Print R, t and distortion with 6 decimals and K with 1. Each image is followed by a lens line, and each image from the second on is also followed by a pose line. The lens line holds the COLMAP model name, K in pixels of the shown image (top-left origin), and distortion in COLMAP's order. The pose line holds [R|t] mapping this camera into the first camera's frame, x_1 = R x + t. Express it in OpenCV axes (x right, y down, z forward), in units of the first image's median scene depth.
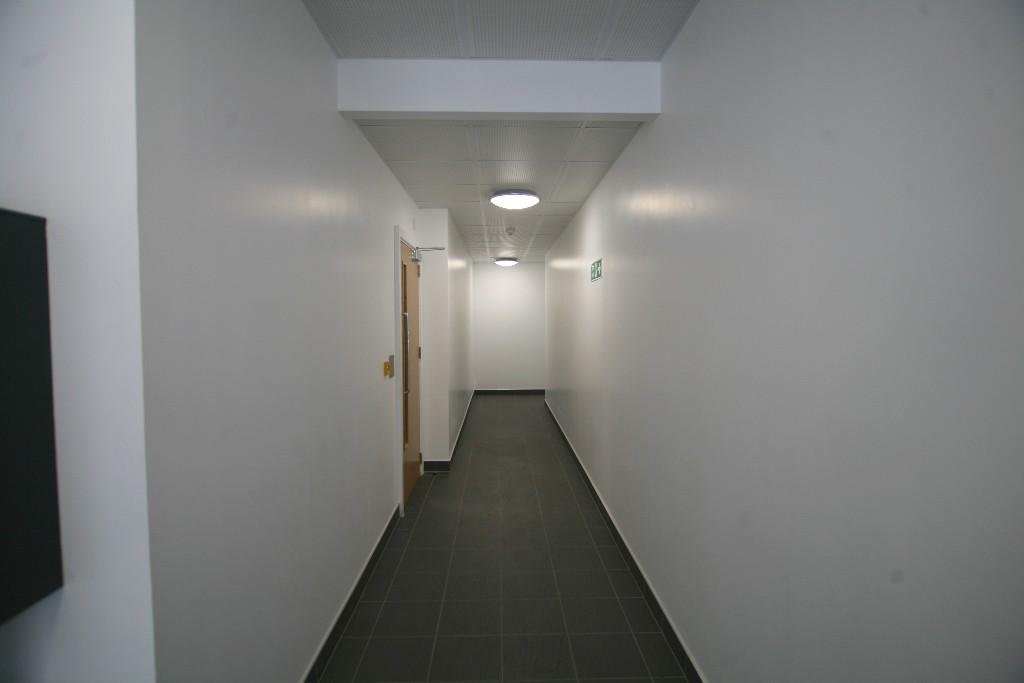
lens RADIAL K [[523.1, 0, 495.0], [0, 523.1, 339.0], [0, 0, 1]] dist [-0.019102, -0.000492]
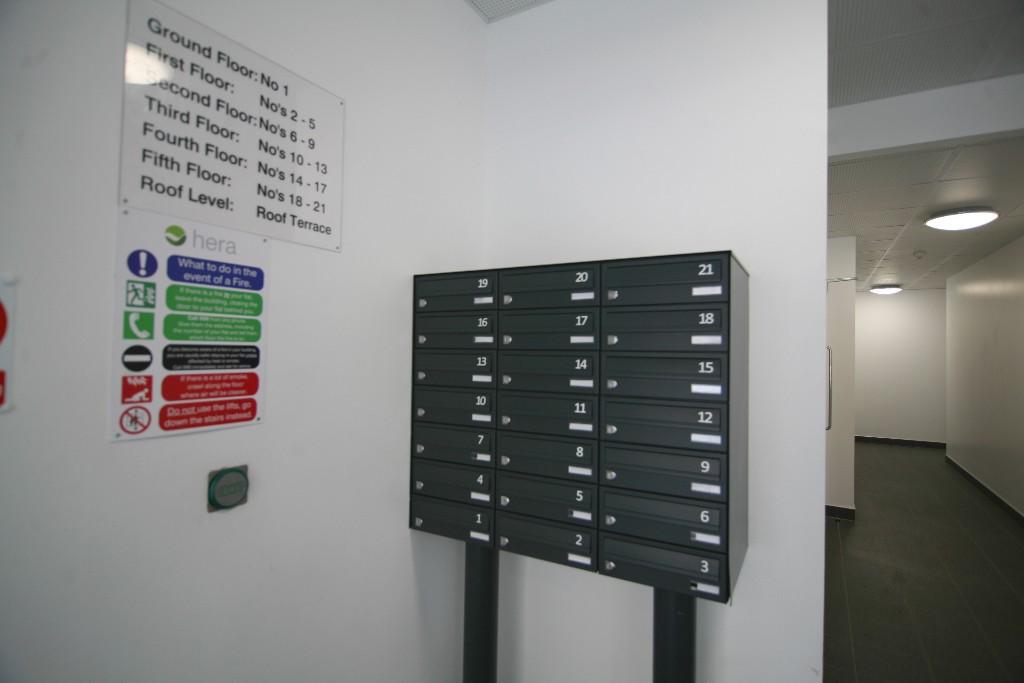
lens RADIAL K [[523.1, 0, 495.0], [0, 523.1, 339.0], [0, 0, 1]] dist [-0.019102, -0.000492]
pose [[0.852821, -0.000124, -0.522204, -0.090613], [-0.033634, 0.997911, -0.055165, 0.004550], [0.521120, 0.064610, 0.851034, -0.069452]]
